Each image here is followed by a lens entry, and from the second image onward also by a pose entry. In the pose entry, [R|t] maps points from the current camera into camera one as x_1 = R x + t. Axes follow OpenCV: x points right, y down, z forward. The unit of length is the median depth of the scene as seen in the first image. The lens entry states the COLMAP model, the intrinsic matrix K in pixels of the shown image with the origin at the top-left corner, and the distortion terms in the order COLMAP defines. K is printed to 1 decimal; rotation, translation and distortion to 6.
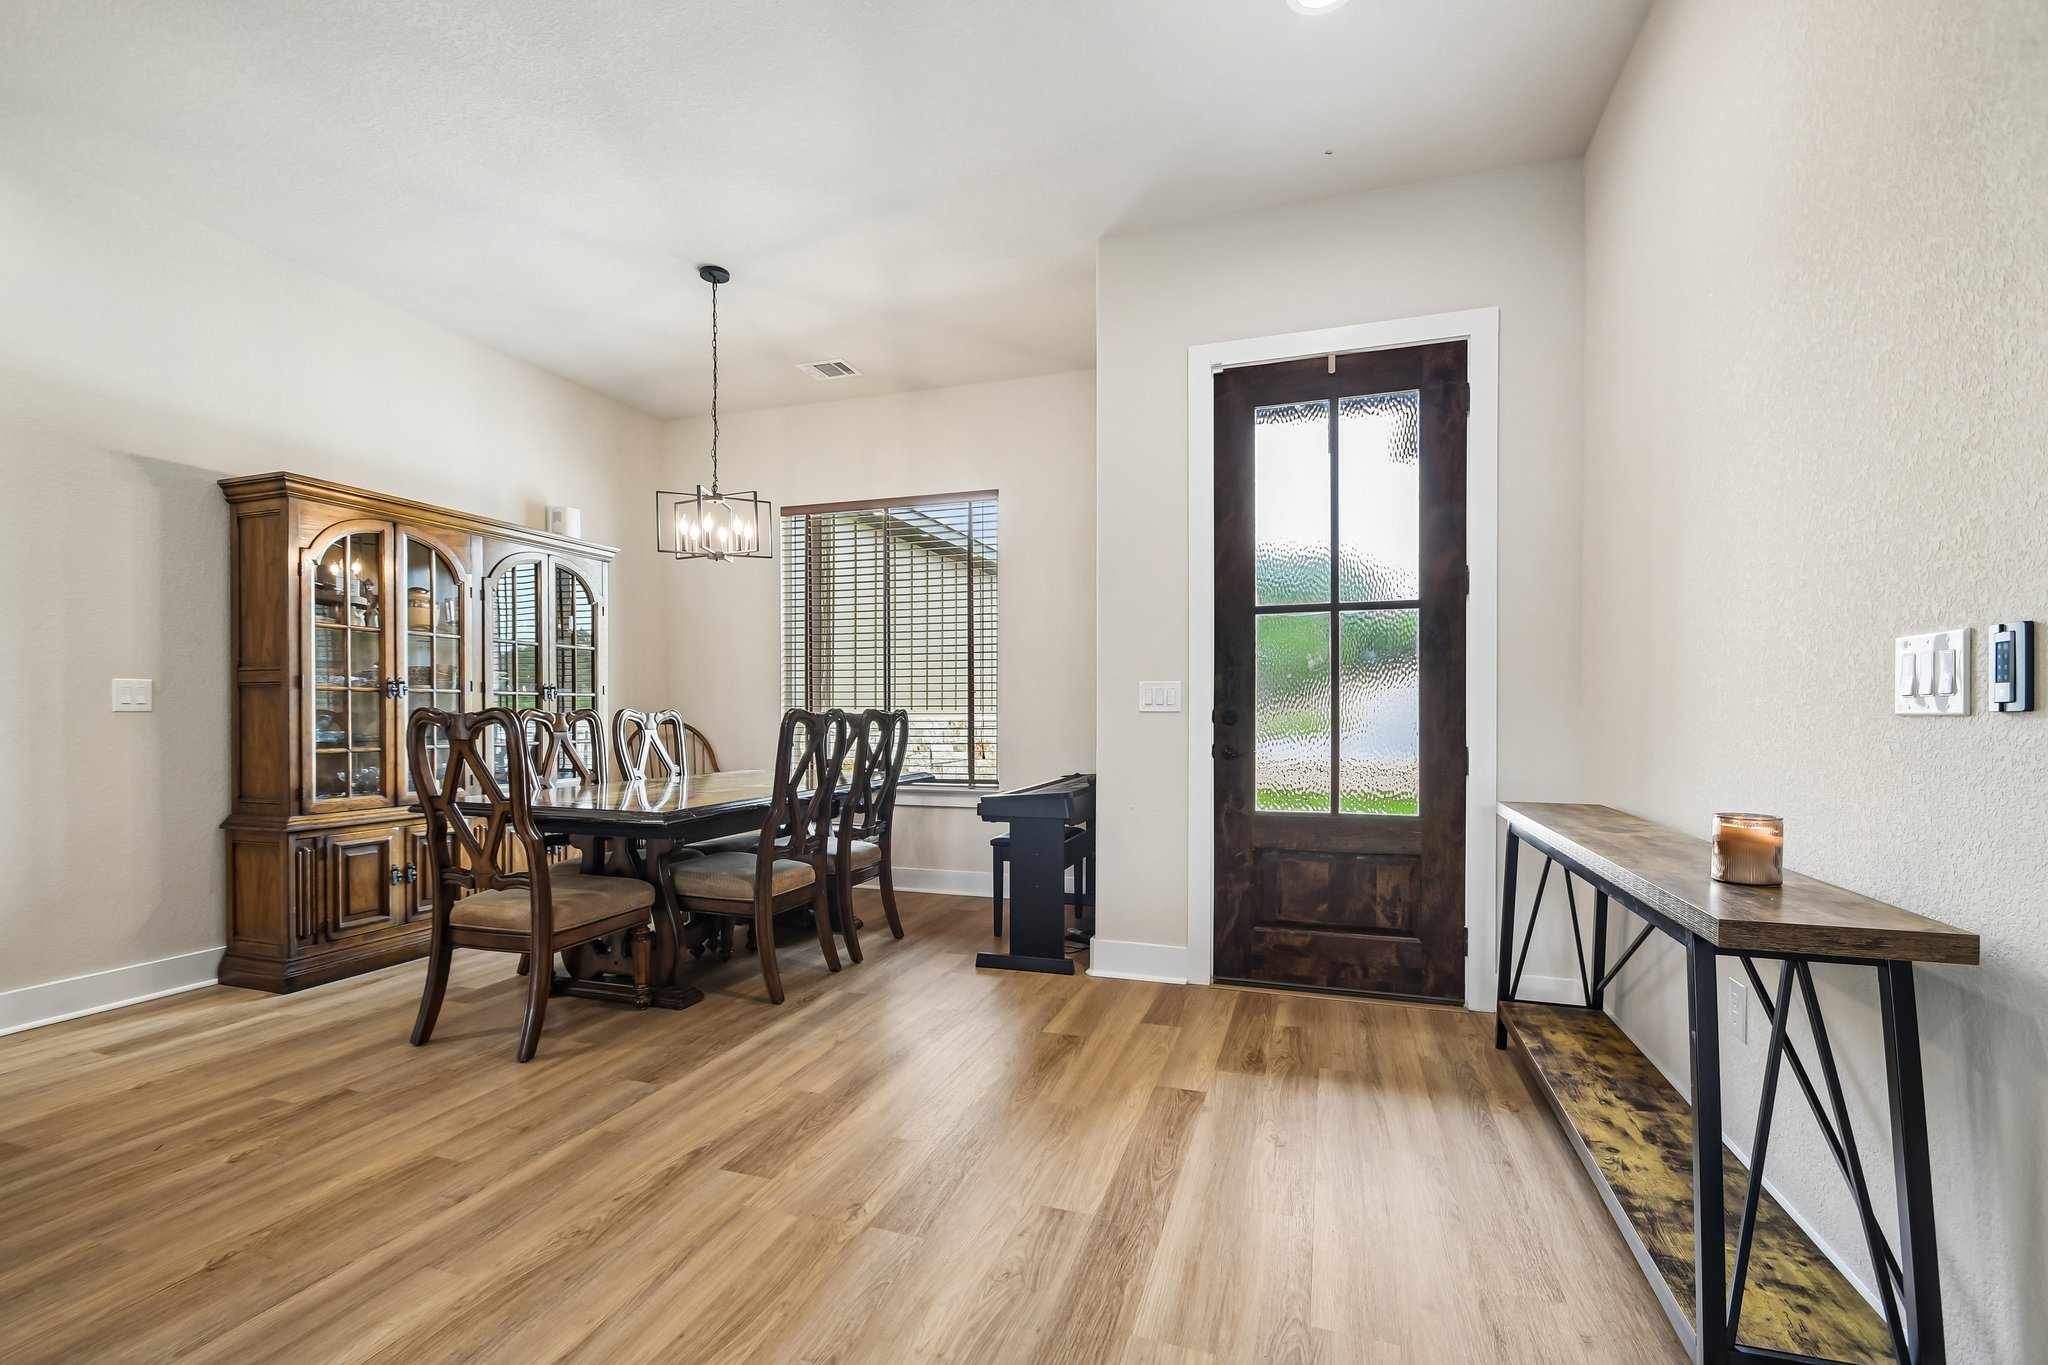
lens RADIAL K [[917.9, 0, 1027.2], [0, 917.9, 716.8], [0, 0, 1]] dist [0.007515, -0.012074]
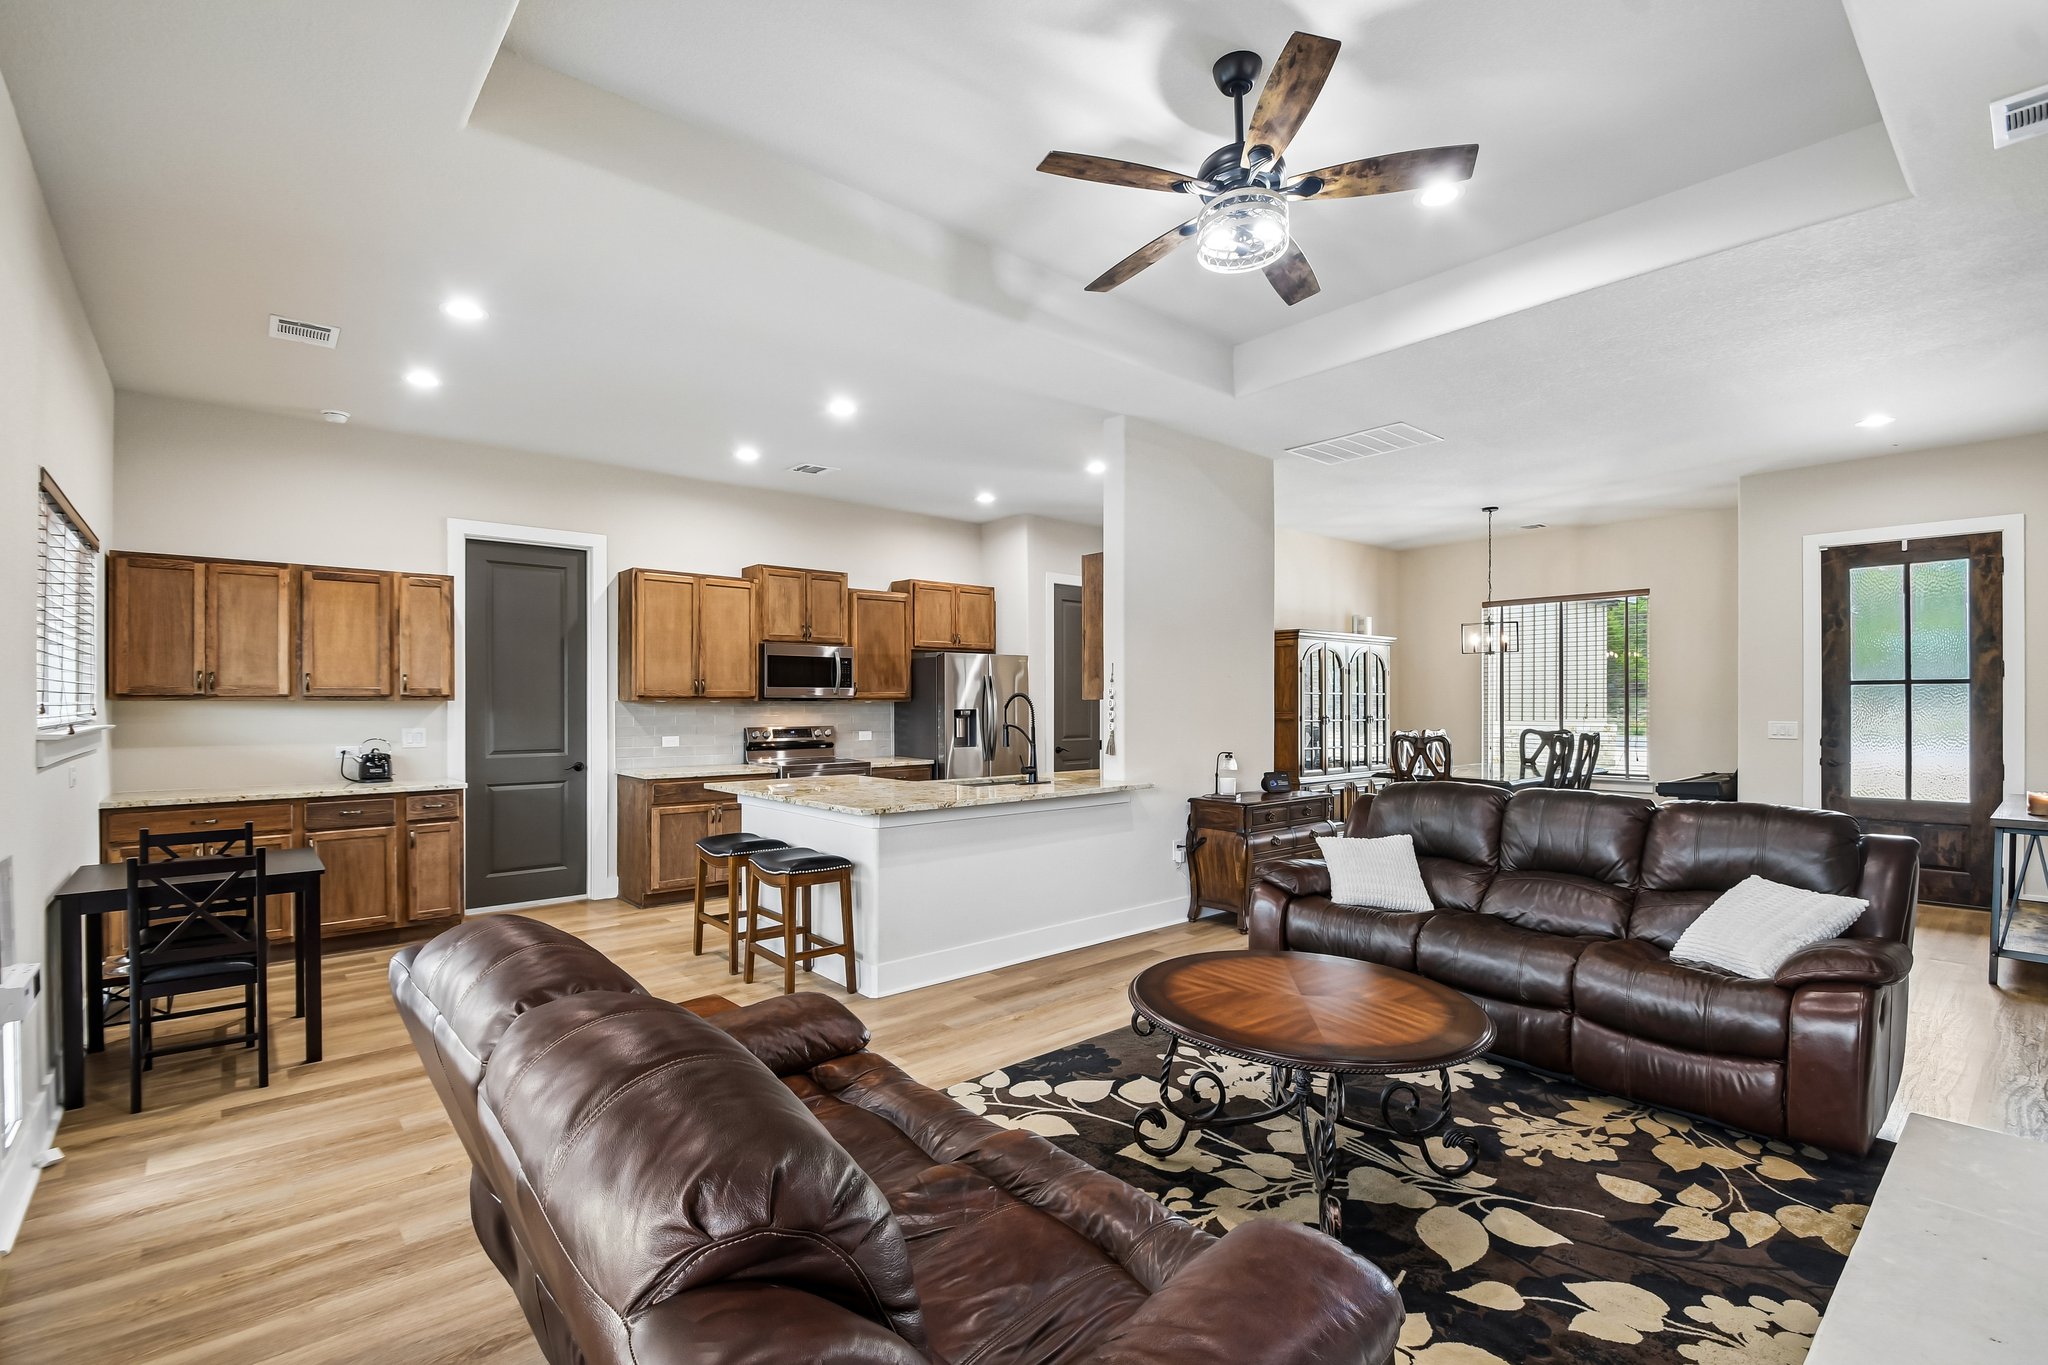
lens RADIAL K [[917.9, 0, 1020.2], [0, 917.9, 703.9], [0, 0, 1]] dist [0.007515, -0.012074]
pose [[0.856555, 0.000970, -0.516054, -0.200998], [-0.003397, 0.999987, -0.003759, -0.059945], [0.516044, 0.004973, 0.856548, -1.270977]]
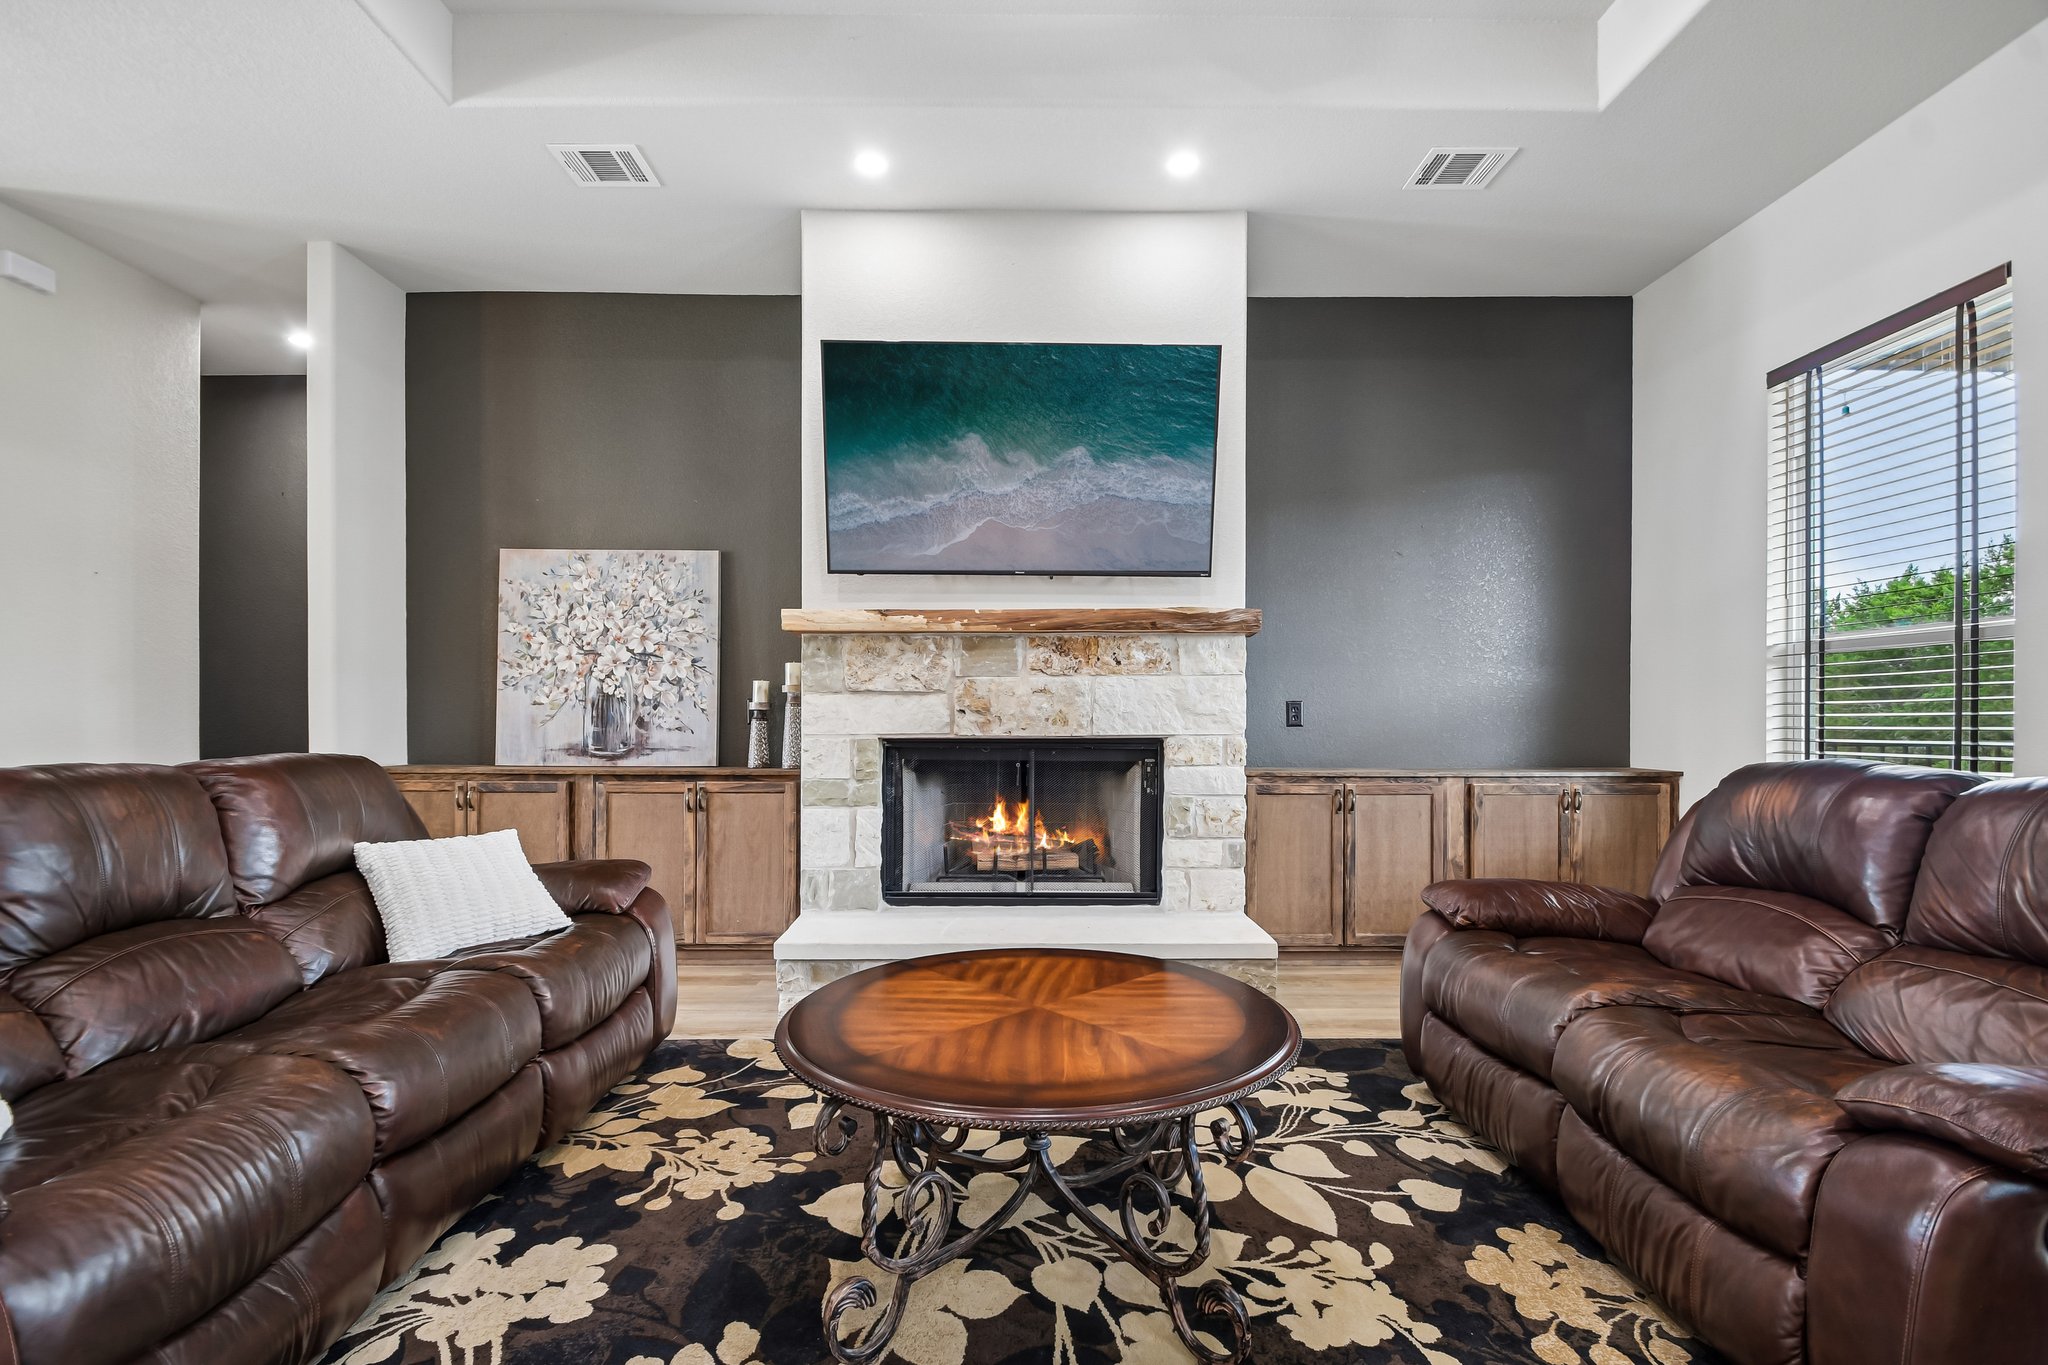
lens RADIAL K [[917.9, 0, 1017.8], [0, 917.9, 713.1], [0, 0, 1]] dist [0.007515, -0.012074]
pose [[-0.321089, -0.003382, 0.947043, -0.824975], [0.006167, 0.999965, 0.005662, 0.003535], [-0.947029, 0.007658, -0.321057, -0.400850]]
